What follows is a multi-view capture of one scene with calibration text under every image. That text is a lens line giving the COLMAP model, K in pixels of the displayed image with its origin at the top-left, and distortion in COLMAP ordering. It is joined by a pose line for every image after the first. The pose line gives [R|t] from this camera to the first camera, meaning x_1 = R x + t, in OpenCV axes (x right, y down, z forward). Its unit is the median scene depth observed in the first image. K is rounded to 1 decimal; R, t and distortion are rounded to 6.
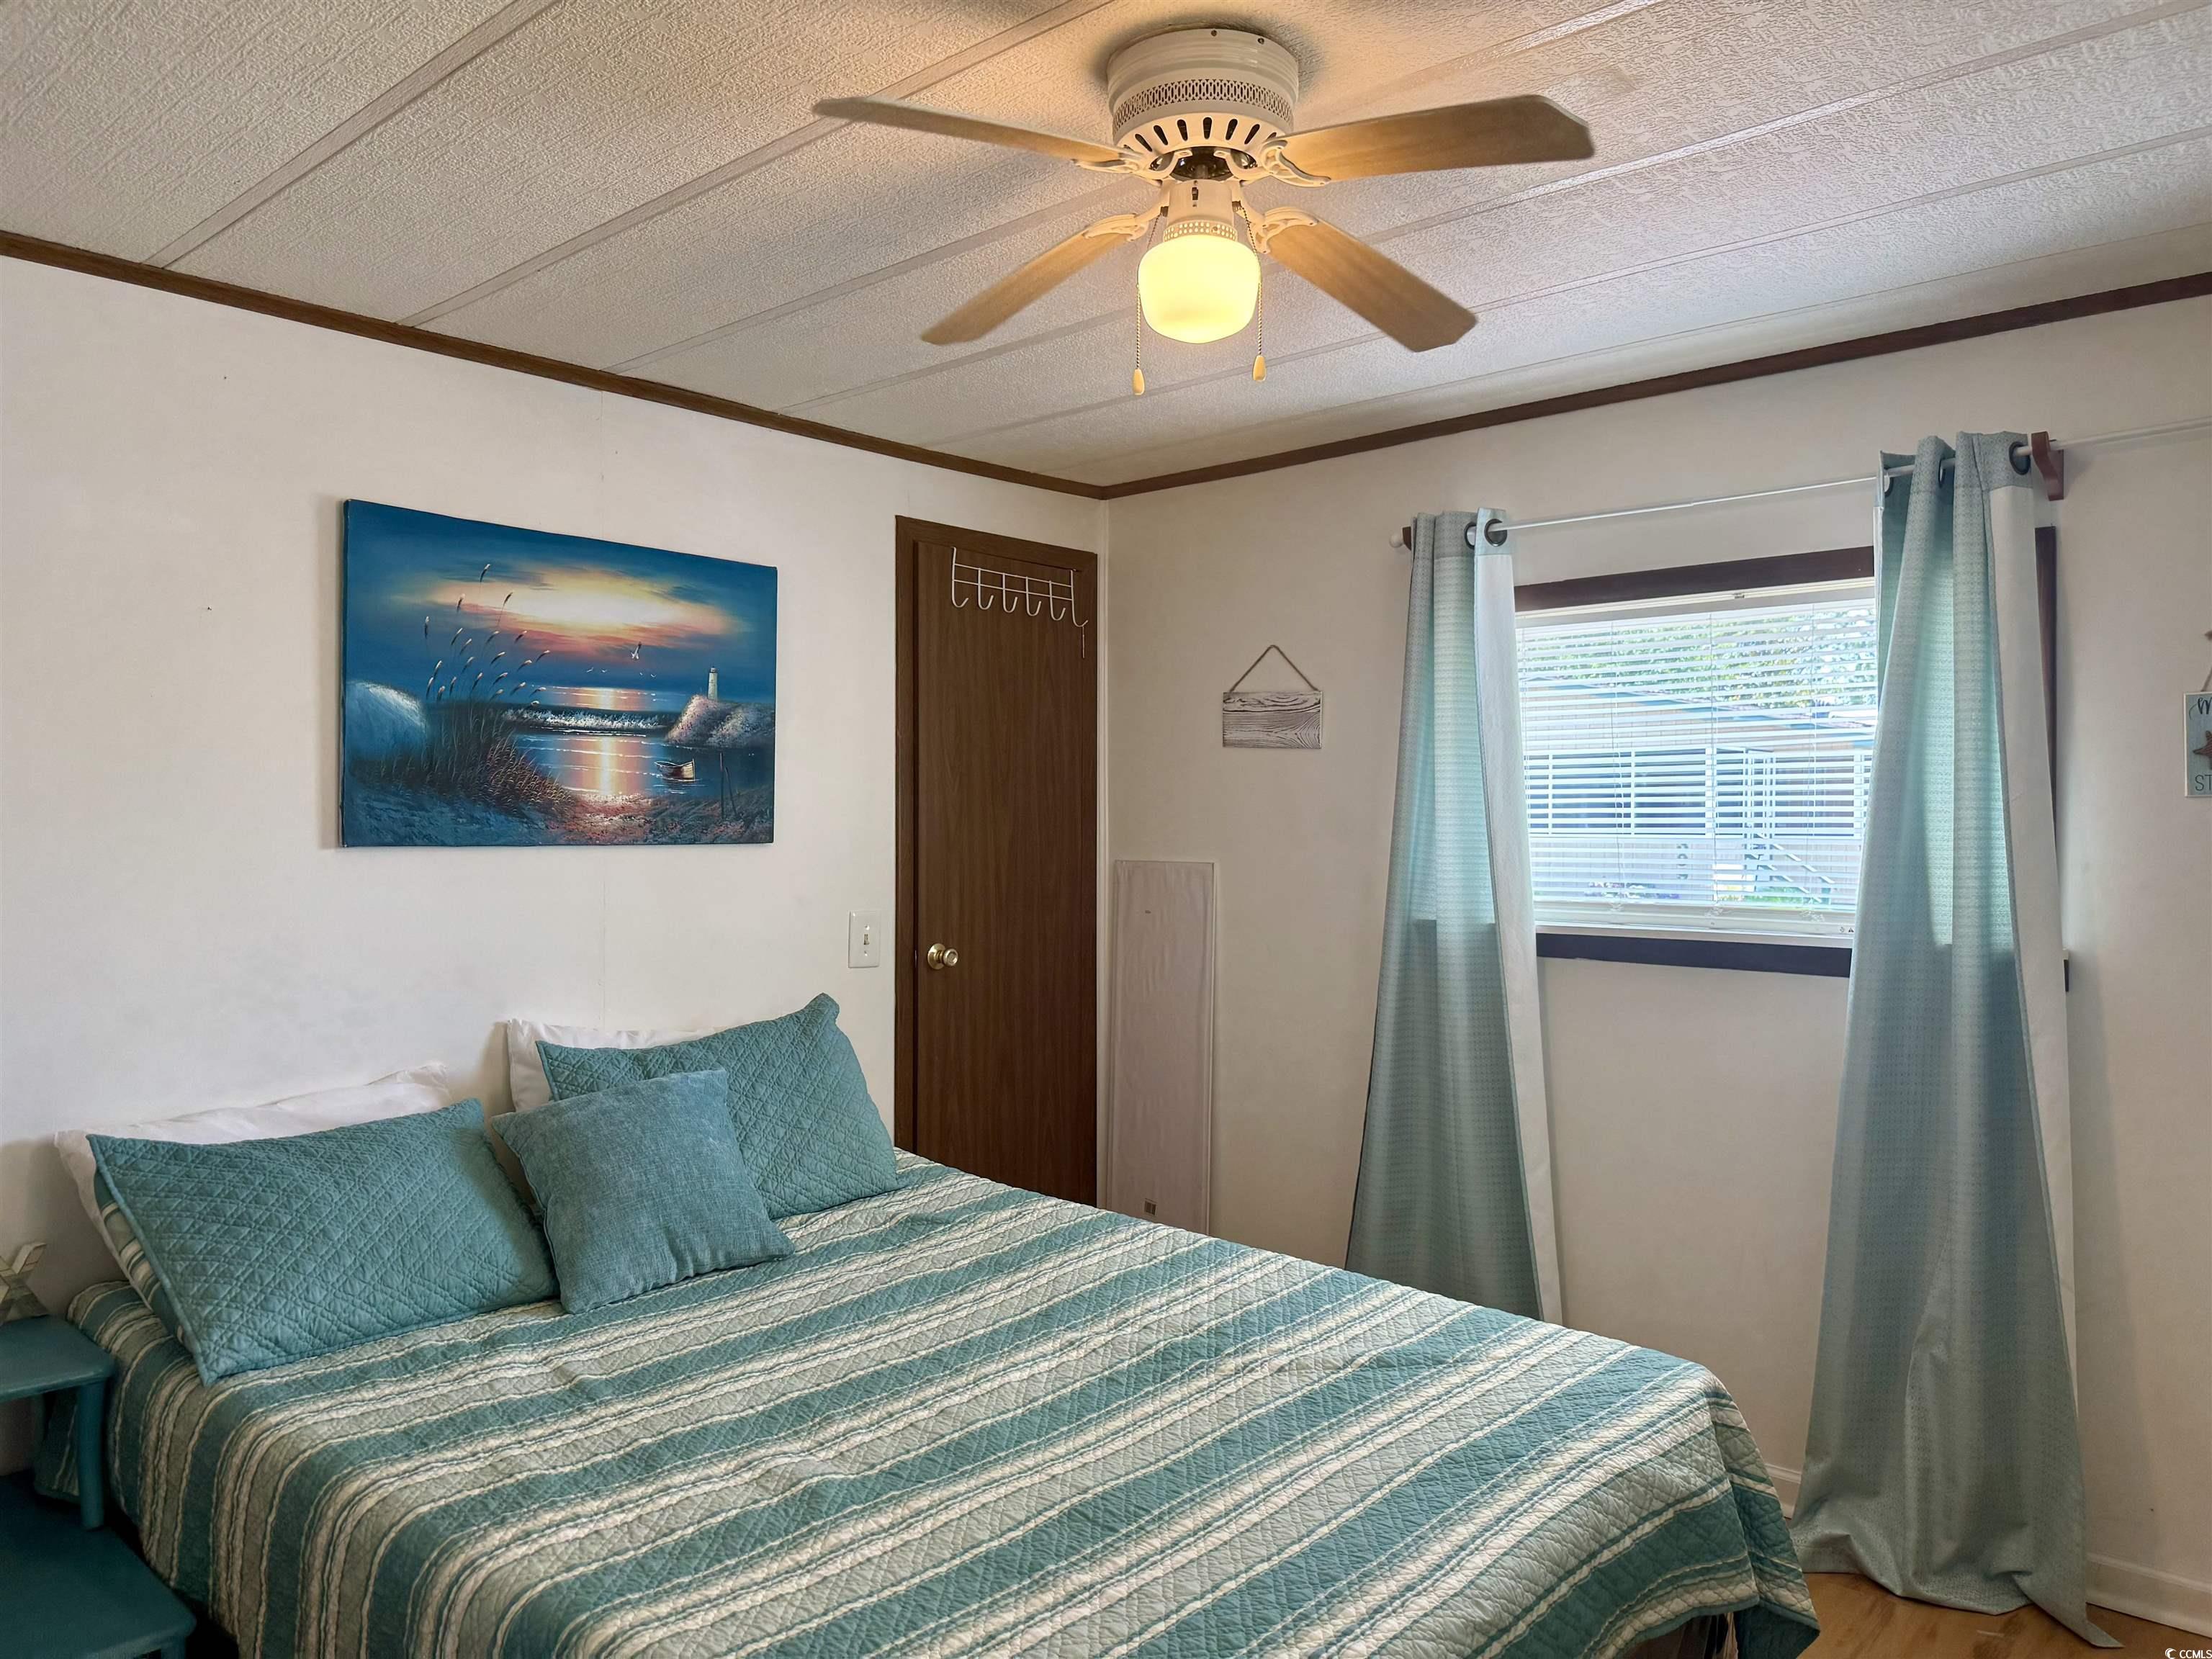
lens RADIAL K [[1557.3, 0, 1118.1], [0, 1557.3, 842.1], [0, 0, 1]] dist [0.116424, -0.200761]
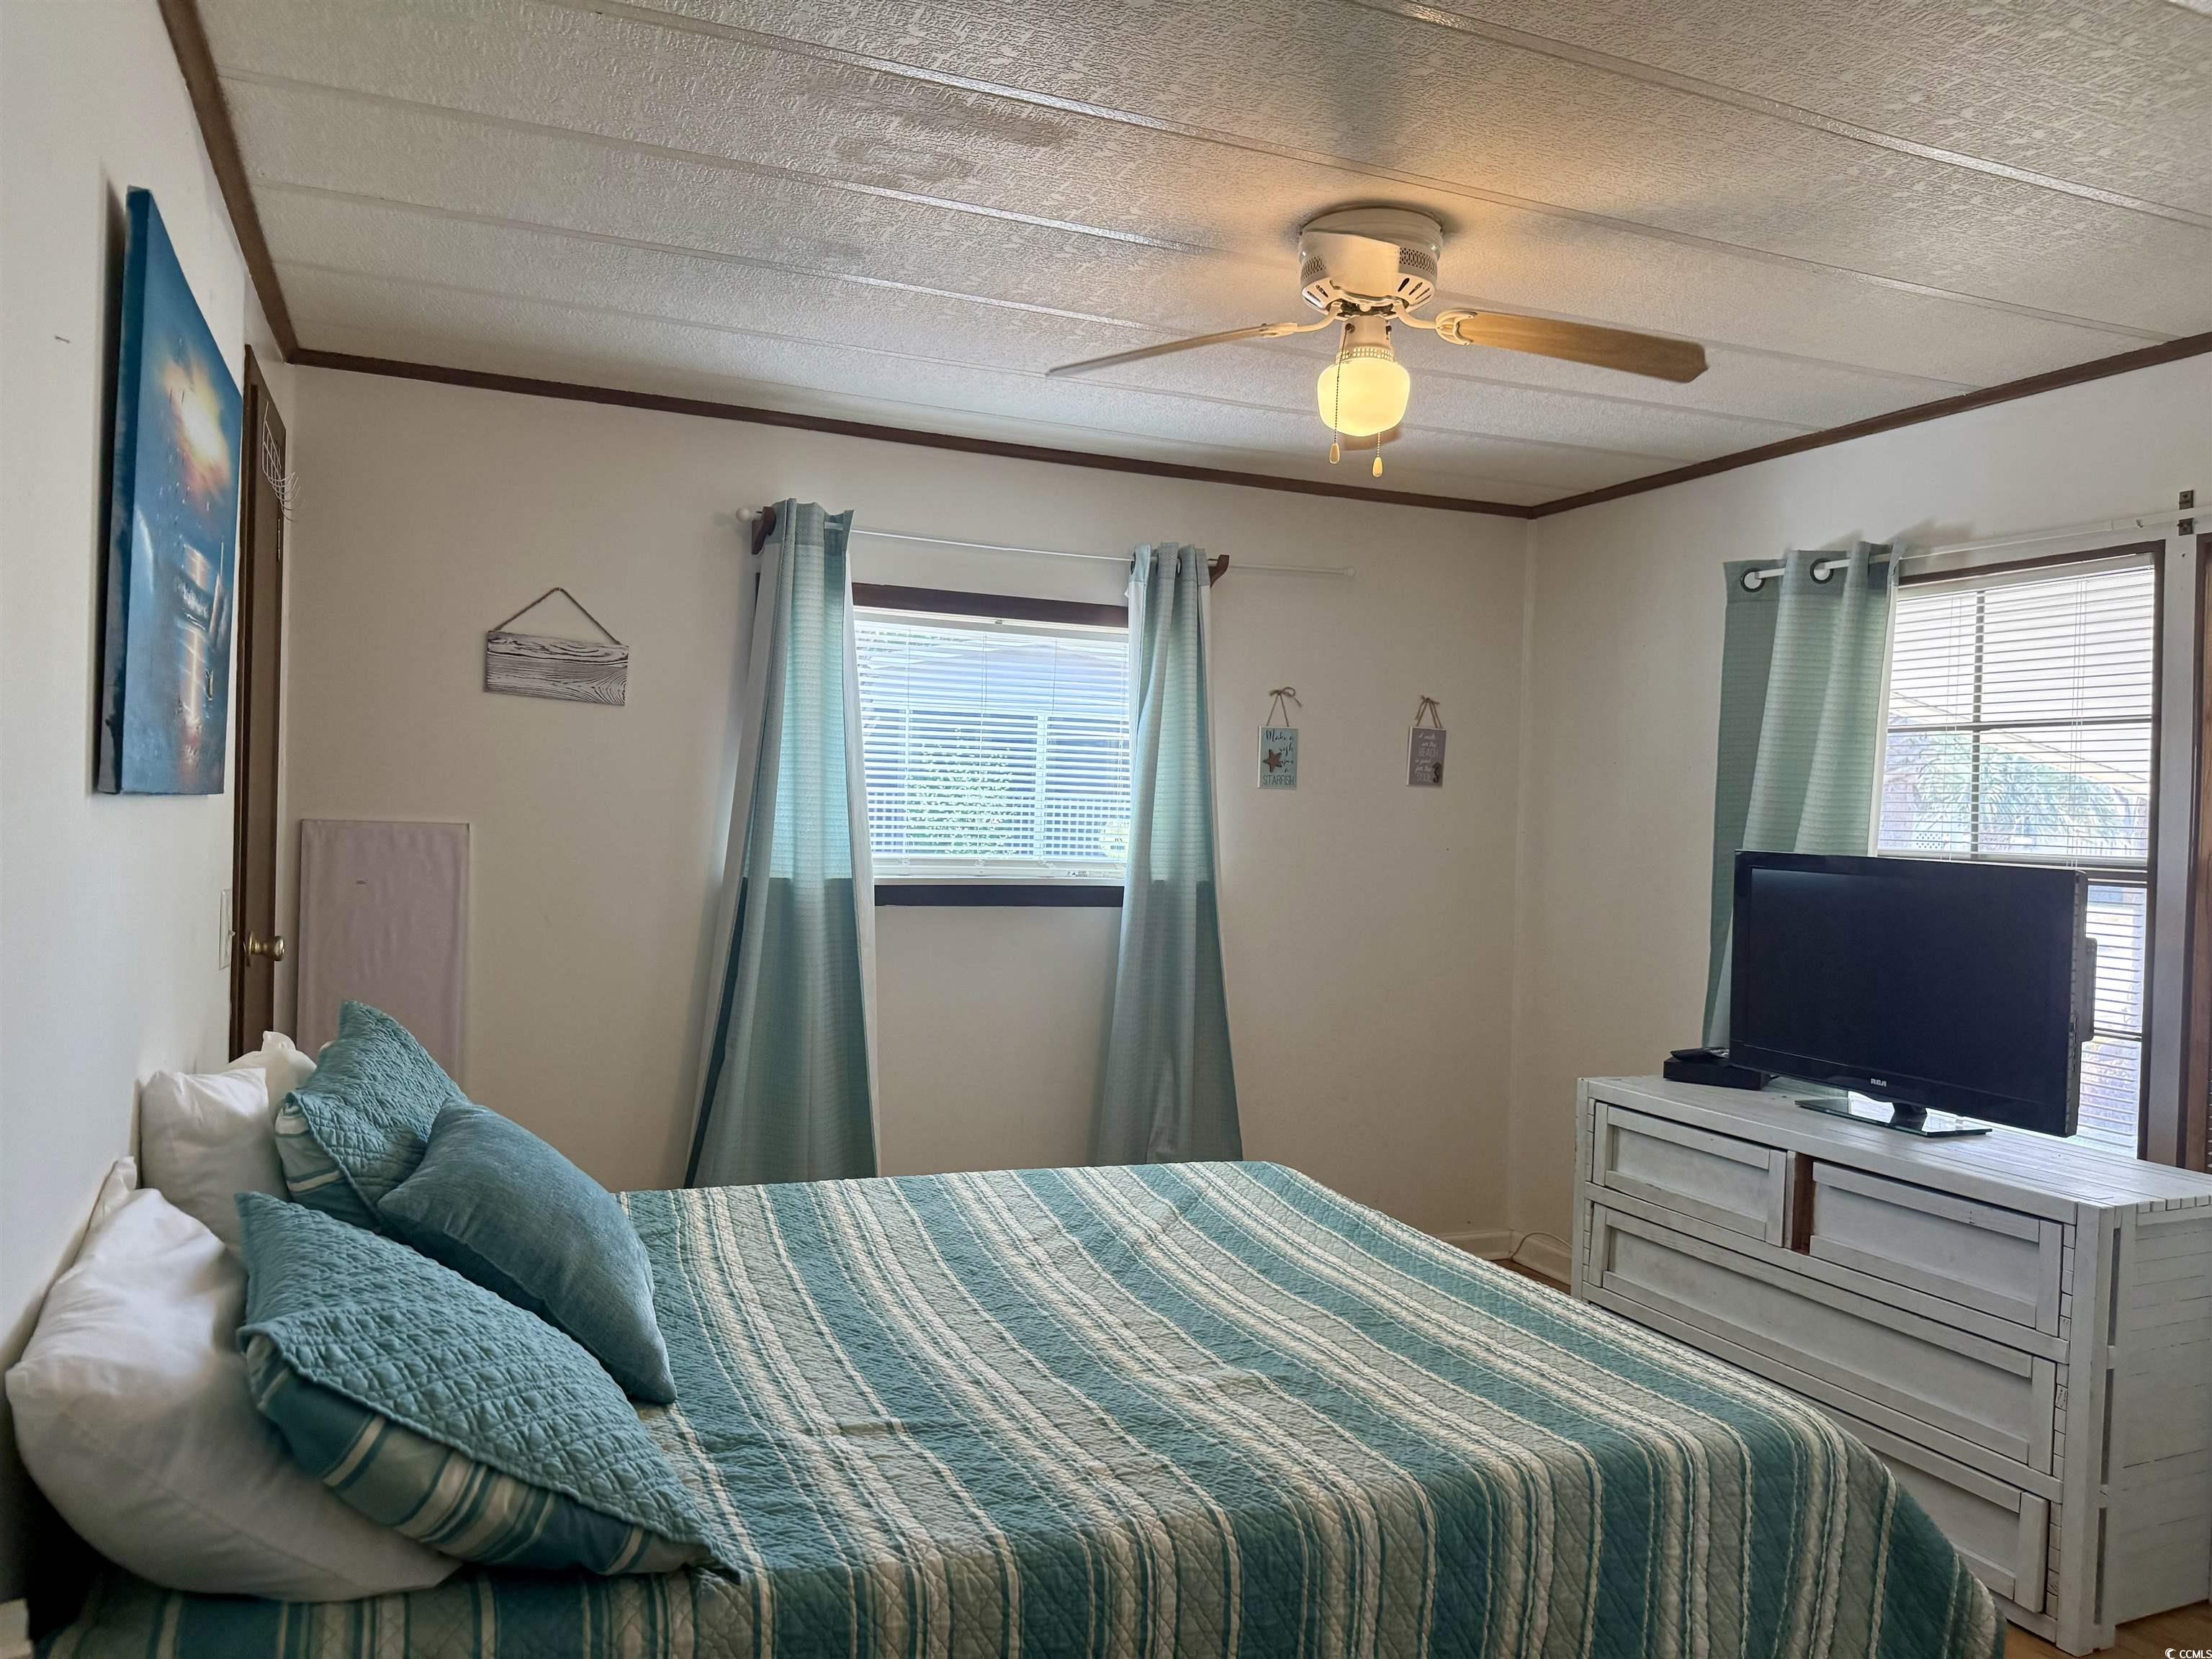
lens RADIAL K [[1557.3, 0, 1118.1], [0, 1557.3, 842.1], [0, 0, 1]] dist [0.116424, -0.200761]
pose [[0.413042, -0.001337, 0.910711, -0.703909], [-0.015345, 0.999847, 0.008428, 0.012643], [-0.910583, -0.017456, 0.412959, 0.358851]]
